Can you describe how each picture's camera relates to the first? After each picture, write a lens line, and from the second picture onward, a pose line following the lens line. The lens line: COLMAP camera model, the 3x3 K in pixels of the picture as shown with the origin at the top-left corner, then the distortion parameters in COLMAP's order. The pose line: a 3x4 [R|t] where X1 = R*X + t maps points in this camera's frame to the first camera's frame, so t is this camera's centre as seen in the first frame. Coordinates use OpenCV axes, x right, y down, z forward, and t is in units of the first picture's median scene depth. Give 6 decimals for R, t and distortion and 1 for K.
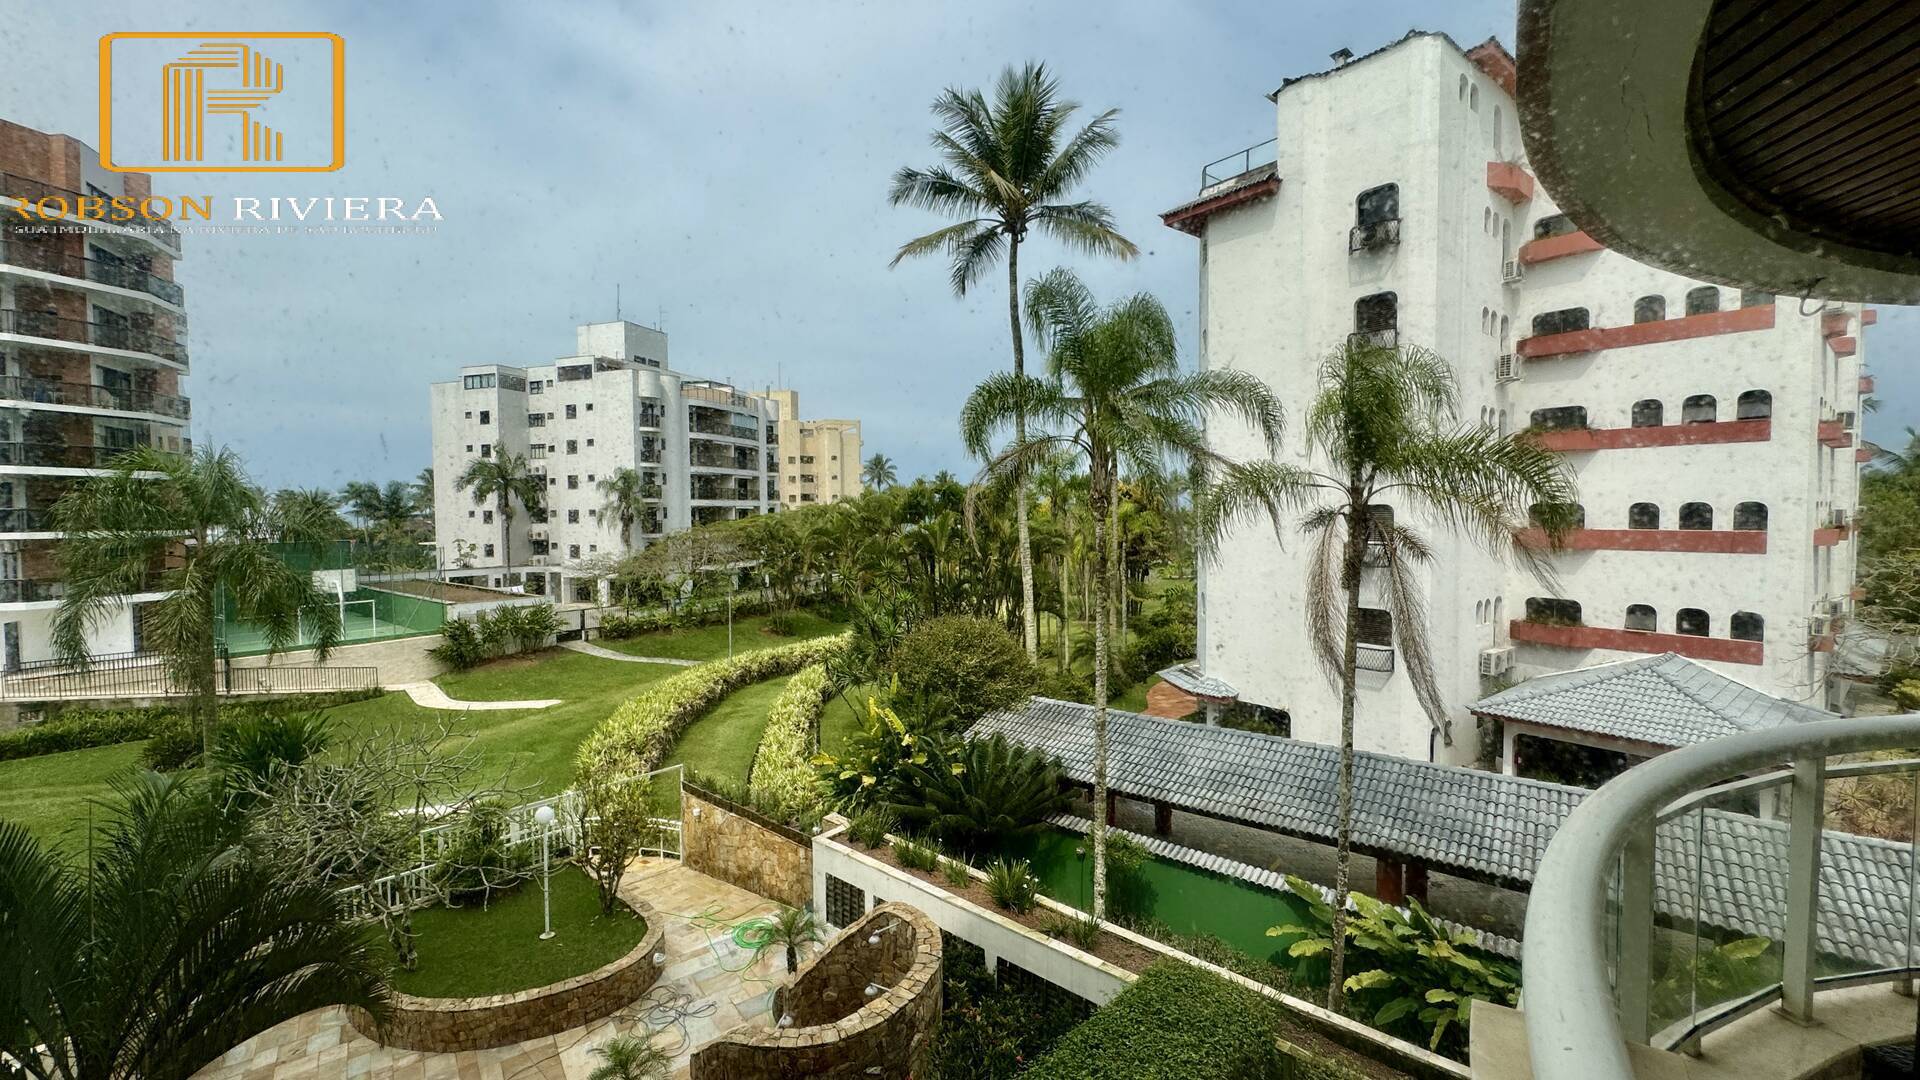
lens RADIAL K [[762.2, 0, 957.4], [0, 762.2, 539.5], [0, 0, 1]] dist [-0.003747, 0.000499]
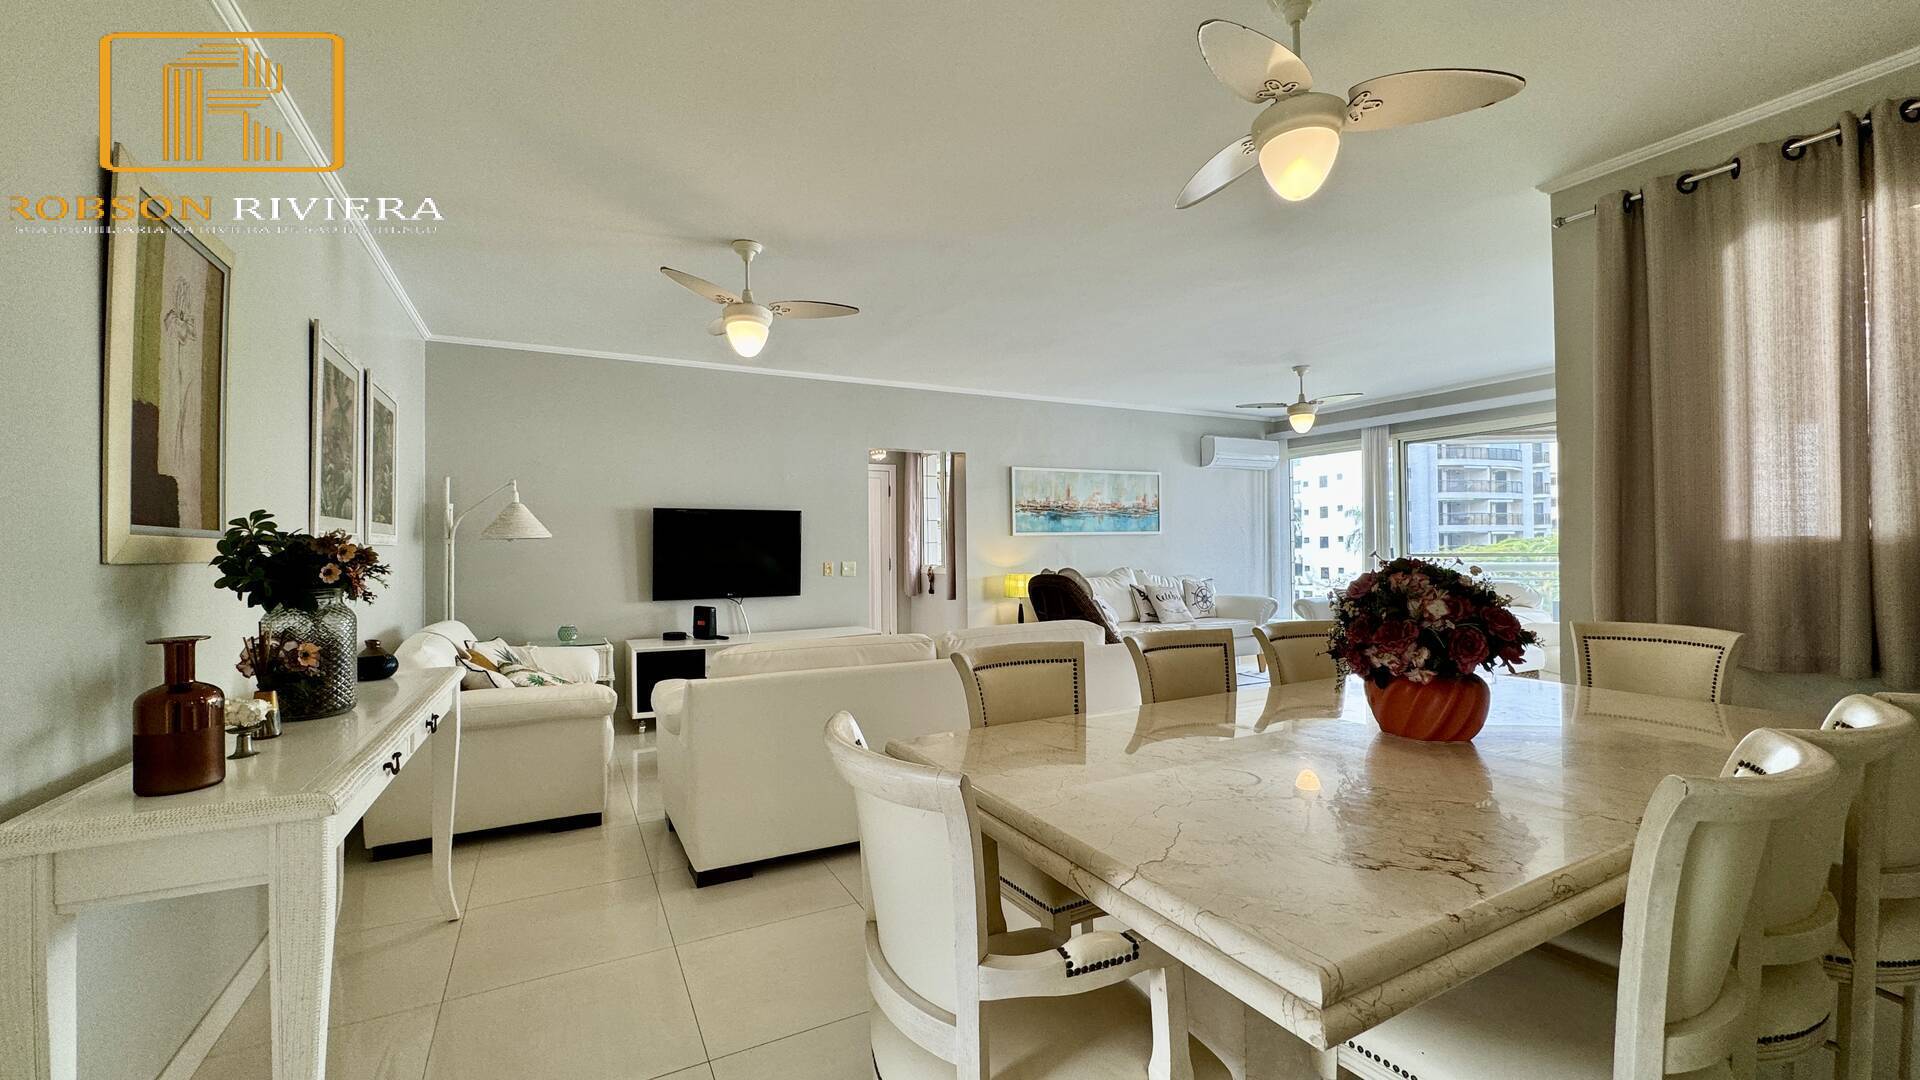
lens RADIAL K [[762.2, 0, 957.5], [0, 762.2, 538.5], [0, 0, 1]] dist [-0.003747, 0.000499]
pose [[0.609756, -0.009341, -0.792534, 0.105782], [-0.023380, 0.999283, -0.029766, 0.017632], [0.792244, 0.036679, 0.609101, -0.212131]]
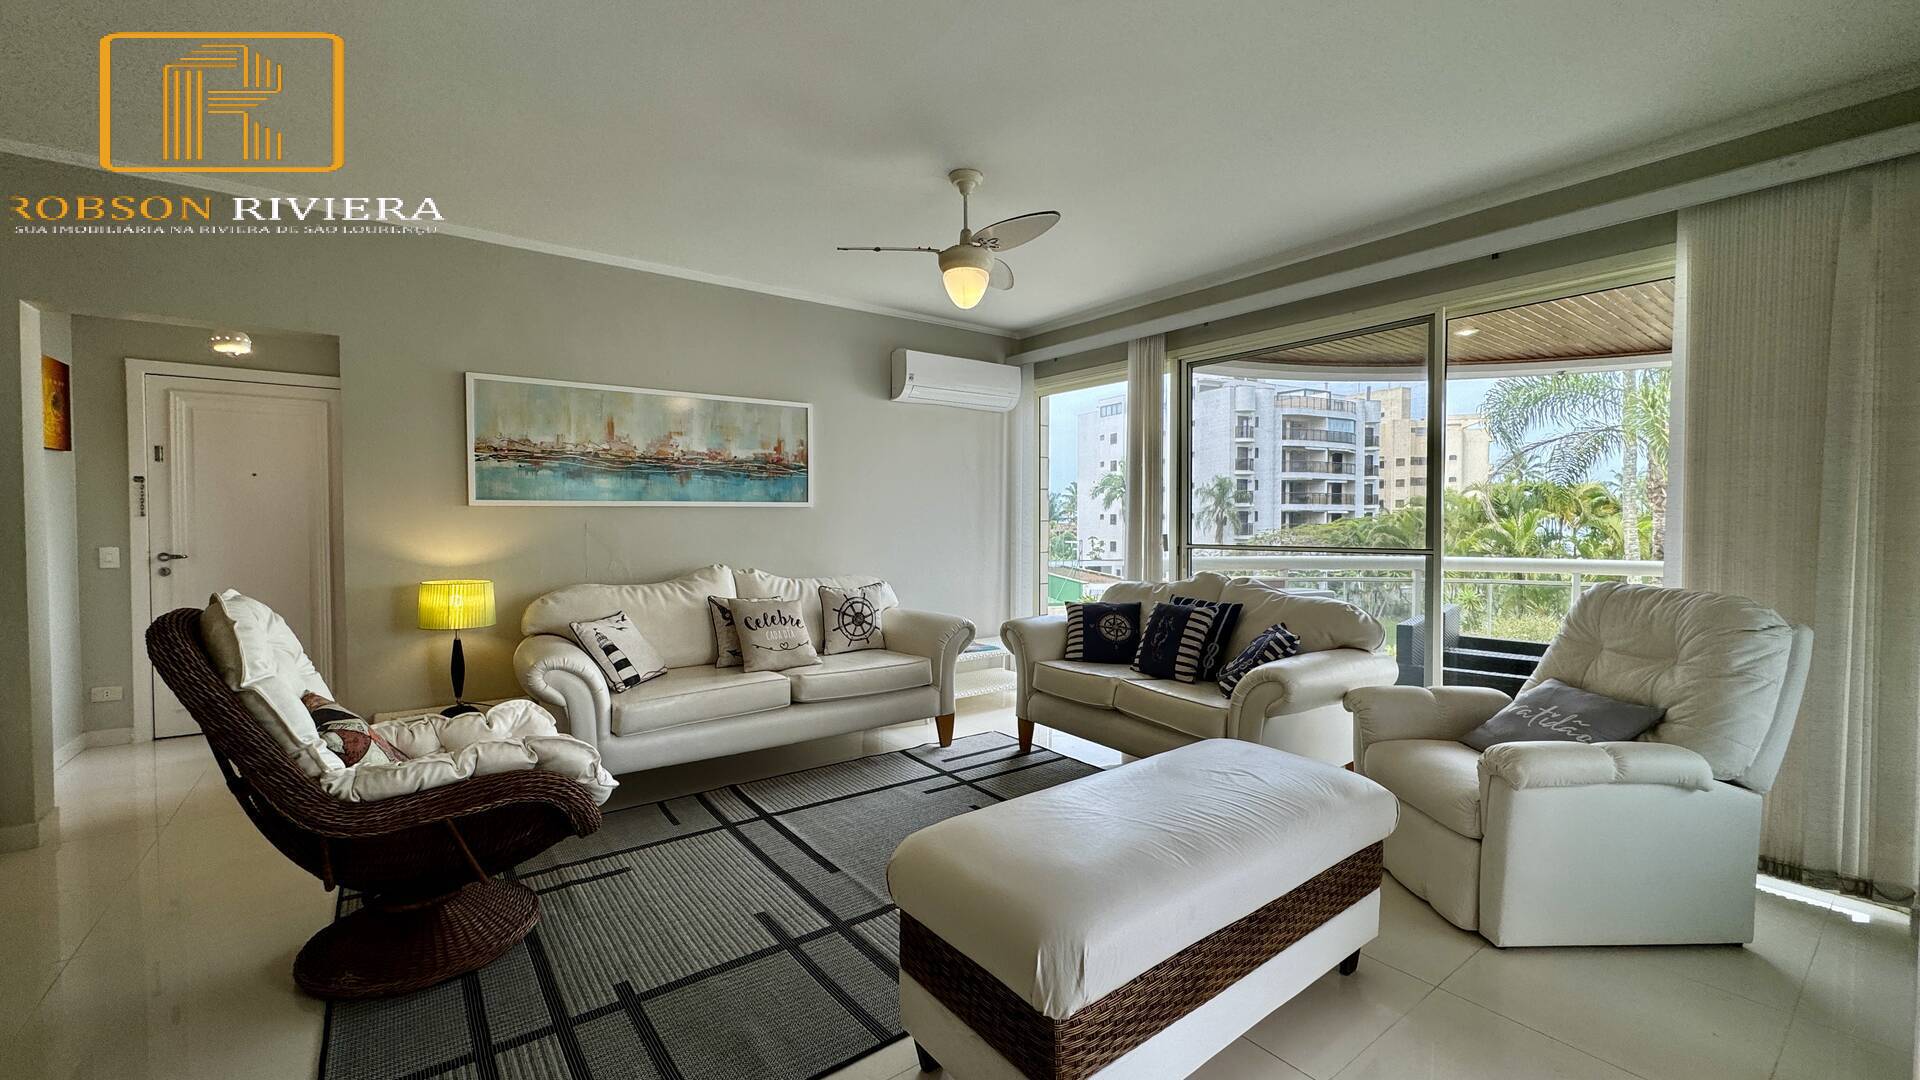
lens RADIAL K [[762.2, 0, 959.1], [0, 762.2, 539.2], [0, 0, 1]] dist [-0.003747, 0.000499]
pose [[0.728554, 0.024397, -0.684554, 0.078421], [-0.031491, 0.999502, 0.002106, 0.013247], [0.684264, 0.020023, 0.728959, -0.116437]]
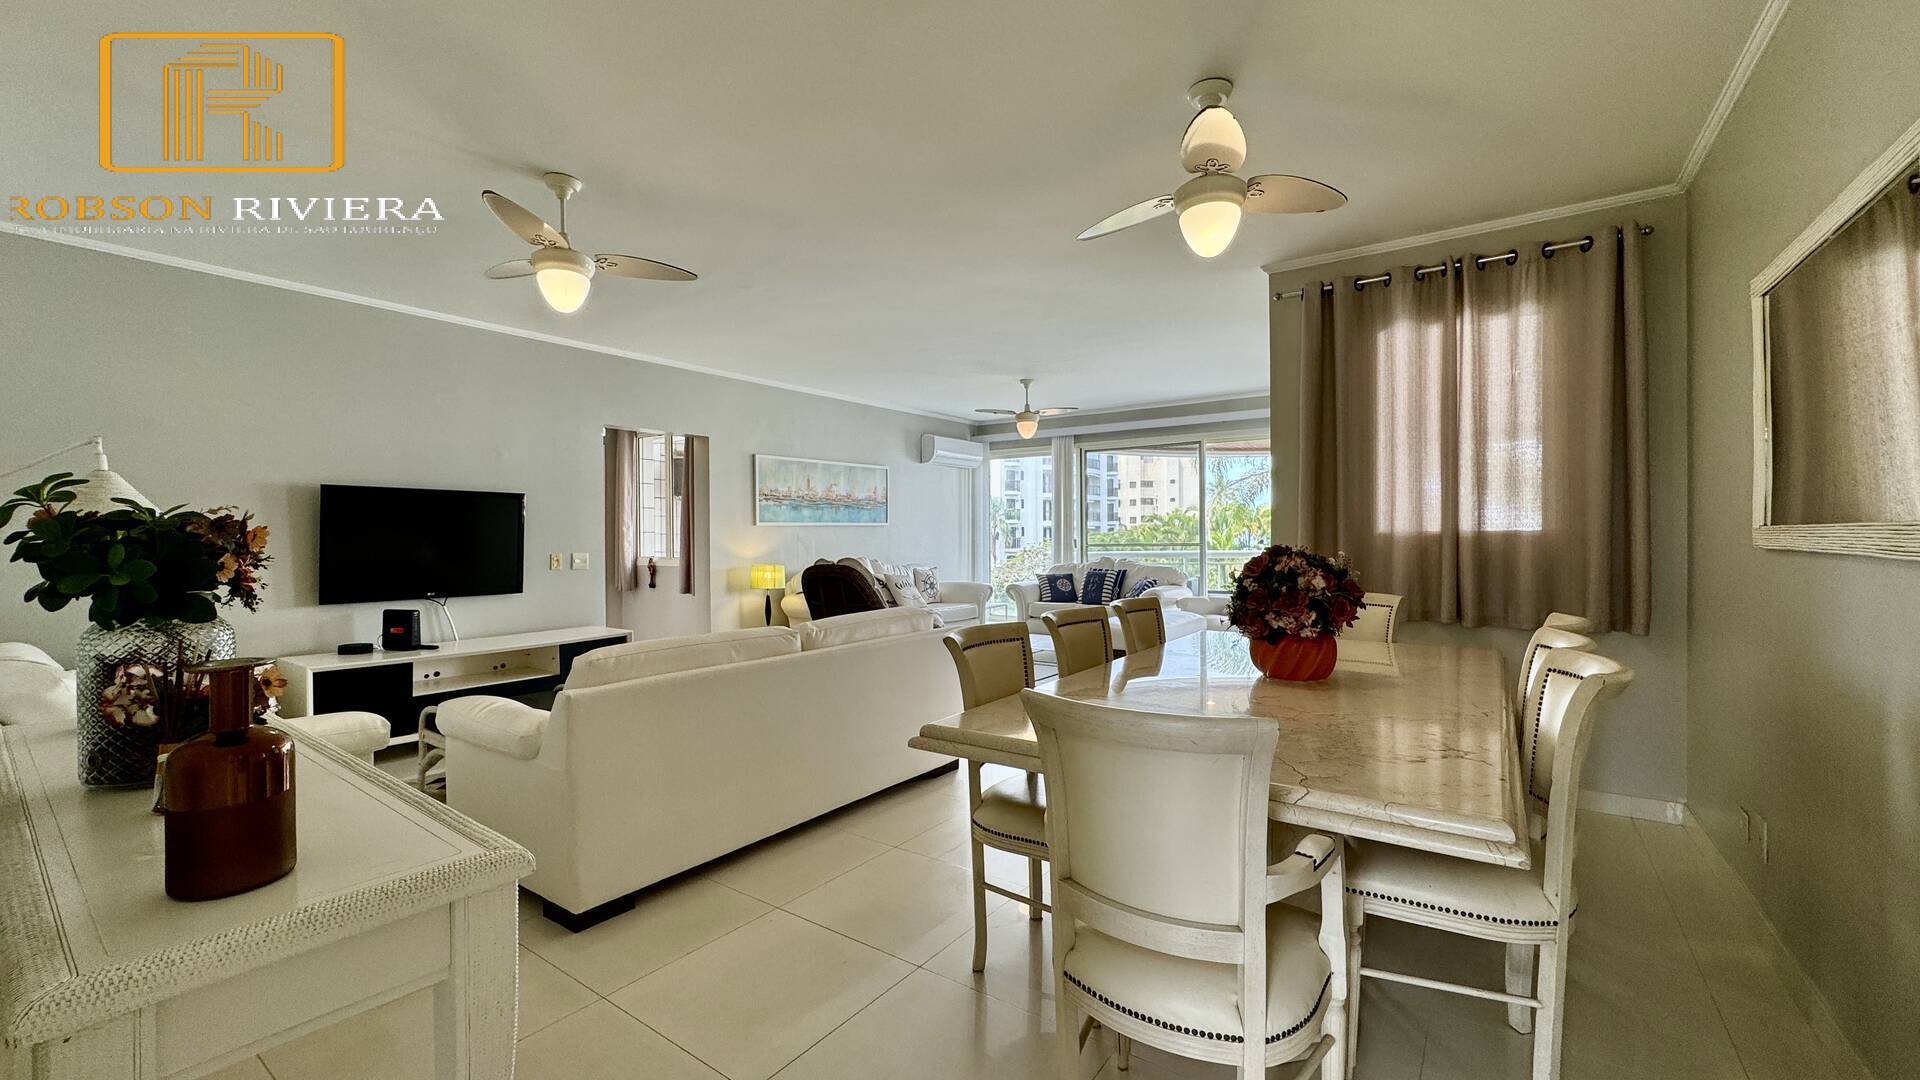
lens RADIAL K [[762.2, 0, 959.0], [0, 762.2, 537.9], [0, 0, 1]] dist [-0.003747, 0.000499]
pose [[0.900595, 0.001656, -0.434656, 0.088157], [-0.015573, 0.999474, -0.028459, 0.018413], [0.434380, 0.032399, 0.900147, -0.229307]]
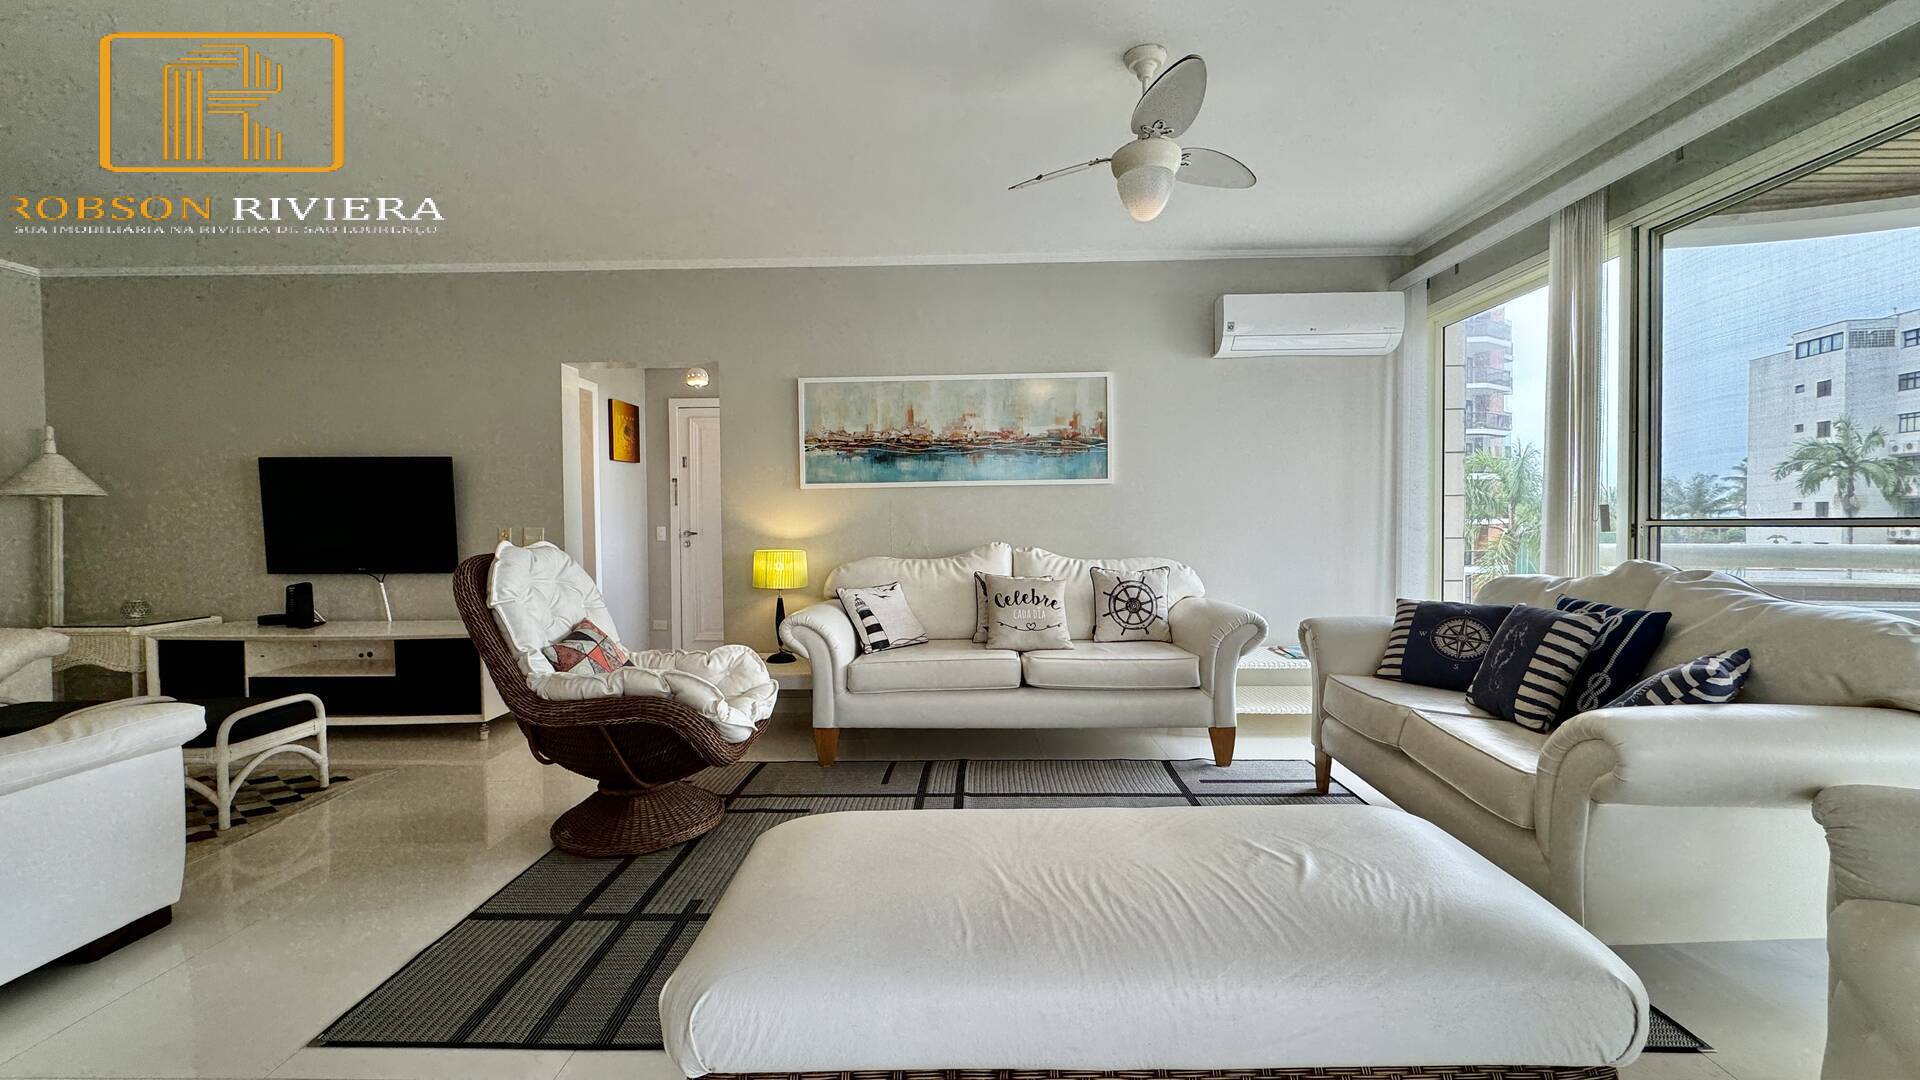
lens RADIAL K [[762.2, 0, 959.0], [0, 762.2, 541.5], [0, 0, 1]] dist [-0.003747, 0.000499]
pose [[0.155087, 0.032893, -0.987353, 0.085958], [-0.029385, 0.999157, 0.028671, 0.015148], [0.987464, 0.024567, 0.155923, -0.082878]]
